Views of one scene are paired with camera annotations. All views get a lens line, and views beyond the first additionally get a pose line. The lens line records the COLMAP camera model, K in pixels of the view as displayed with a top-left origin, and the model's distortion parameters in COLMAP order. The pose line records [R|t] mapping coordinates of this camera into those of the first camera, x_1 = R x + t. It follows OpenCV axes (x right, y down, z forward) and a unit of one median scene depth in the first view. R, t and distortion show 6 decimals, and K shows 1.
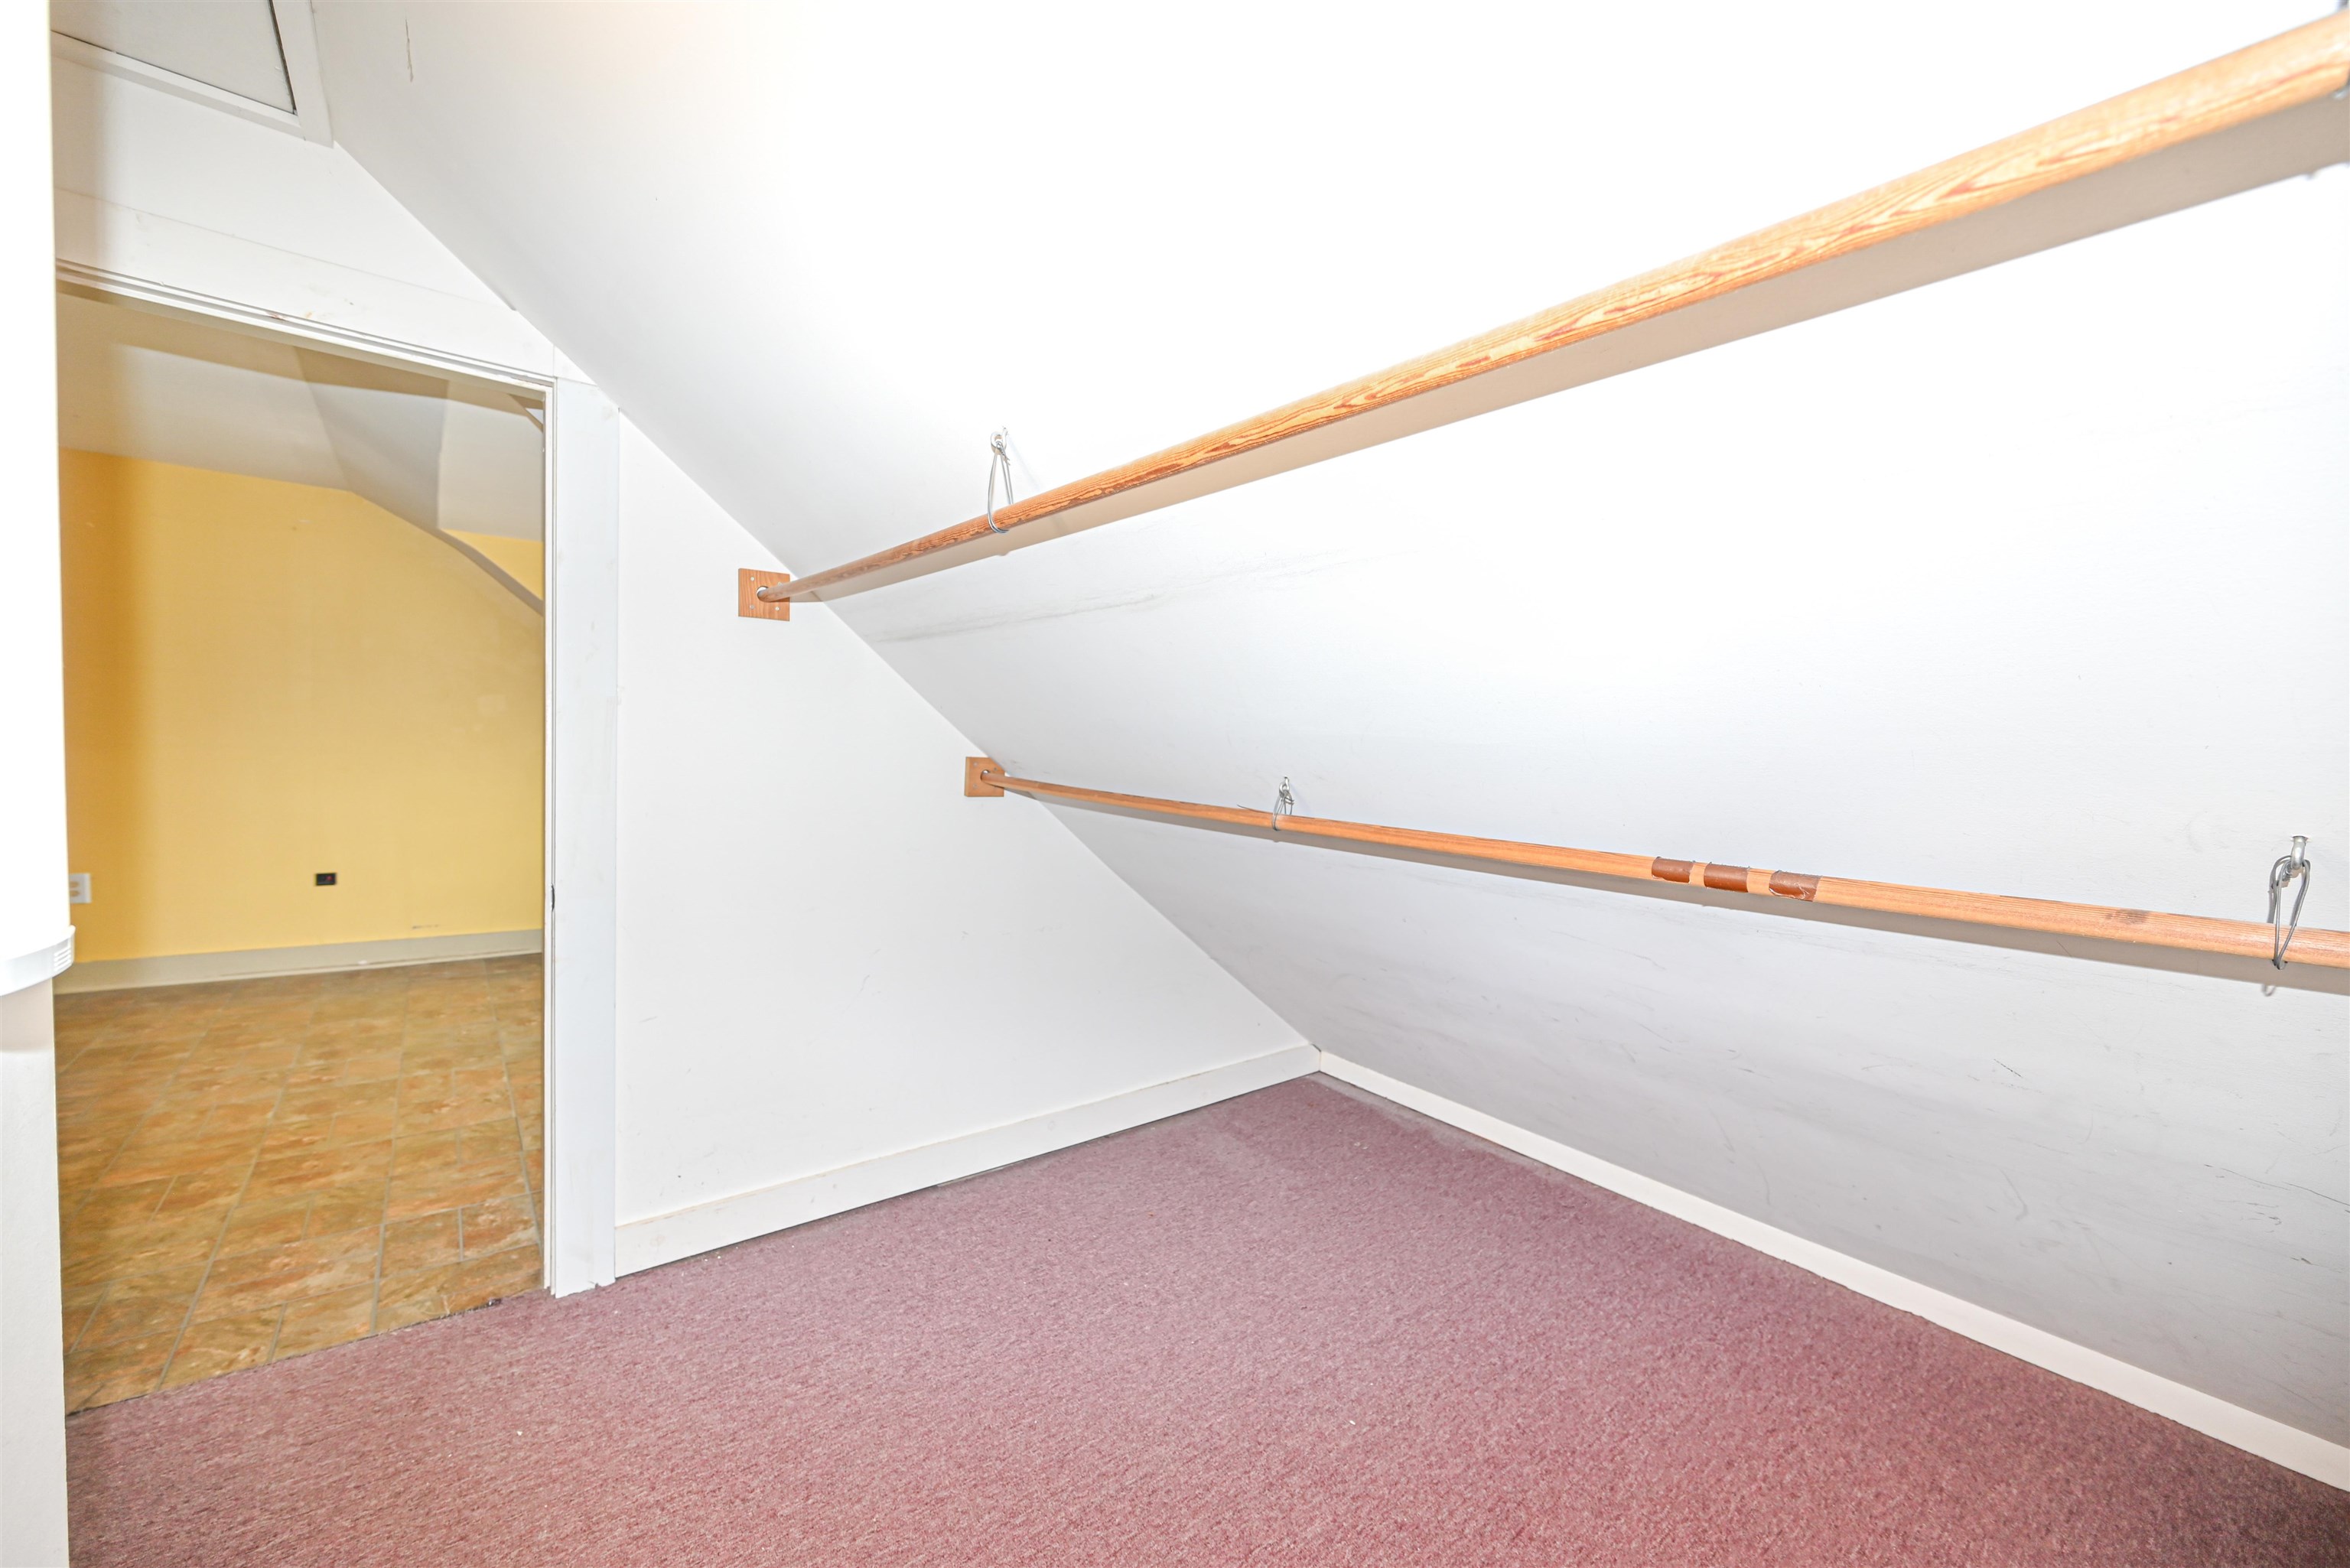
lens RADIAL K [[919.9, 0, 1179.7], [0, 919.9, 782.8], [0, 0, 1]] dist [-0.003738, 0.000653]
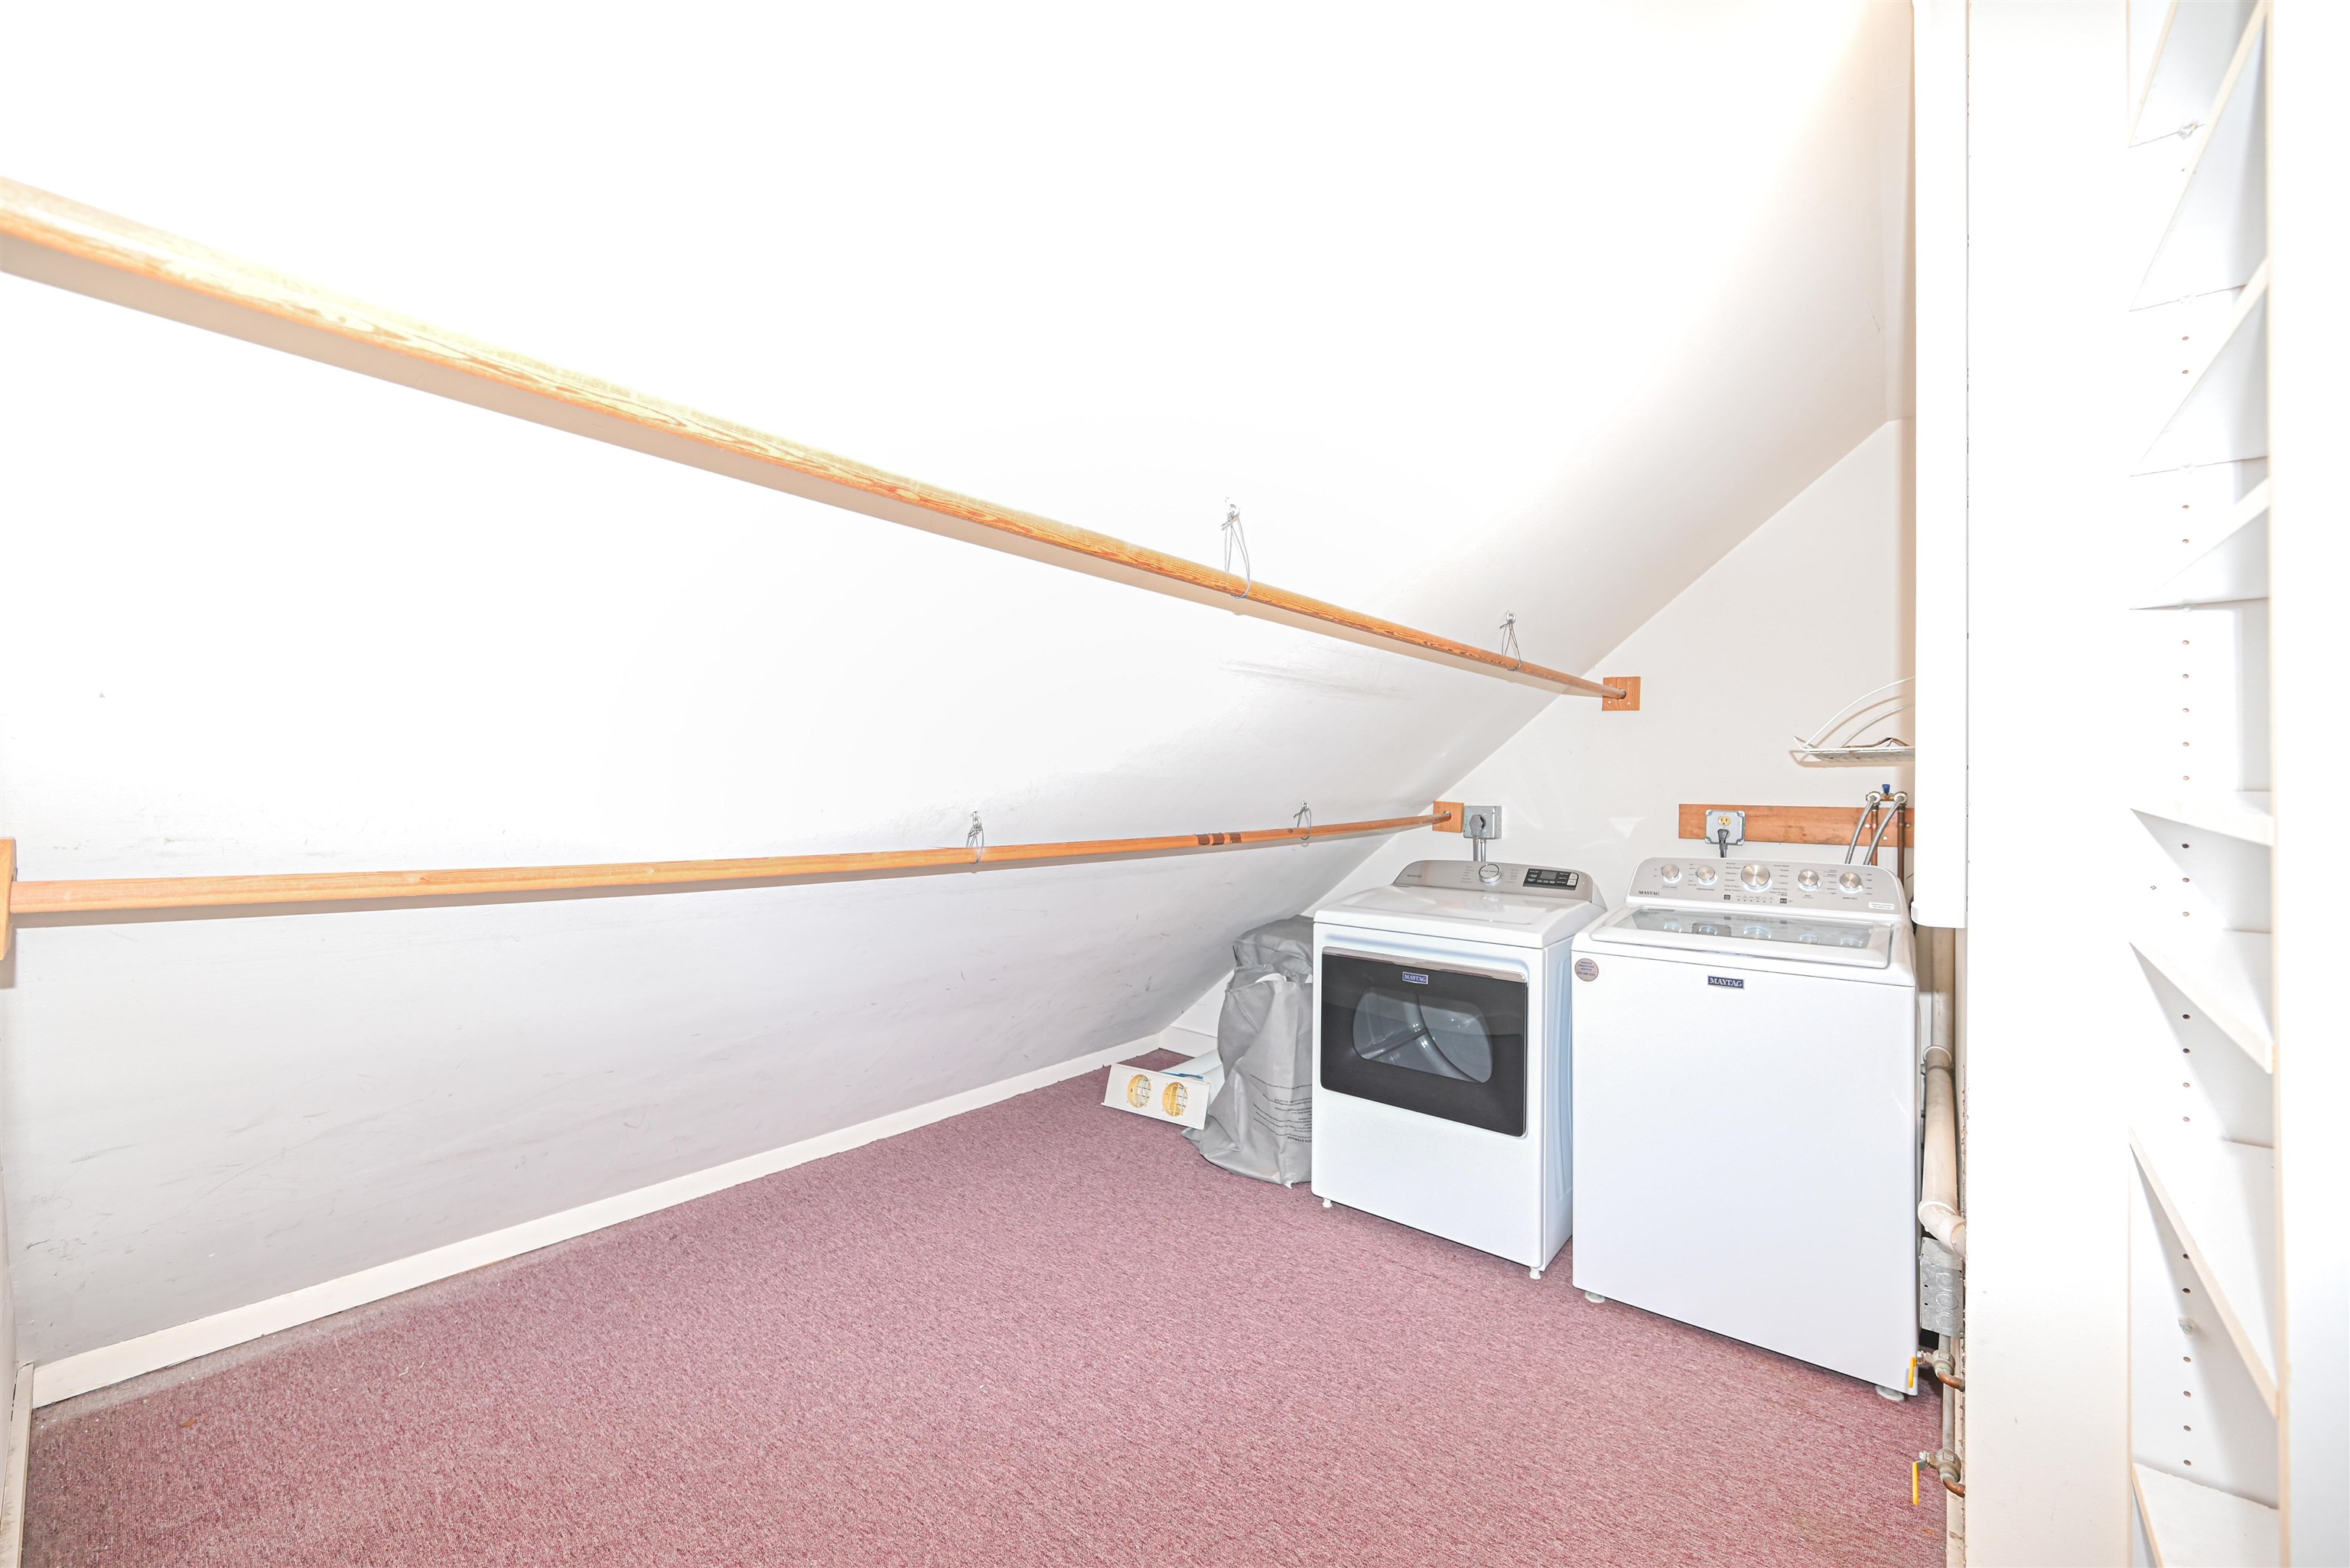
lens RADIAL K [[919.9, 0, 1178.2], [0, 919.9, 772.7], [0, 0, 1]] dist [-0.003738, 0.000653]
pose [[-0.197578, -0.027415, 0.979904, -0.746748], [0.024824, 0.999148, 0.032959, -0.061470], [-0.979973, 0.030837, -0.196729, 0.772297]]
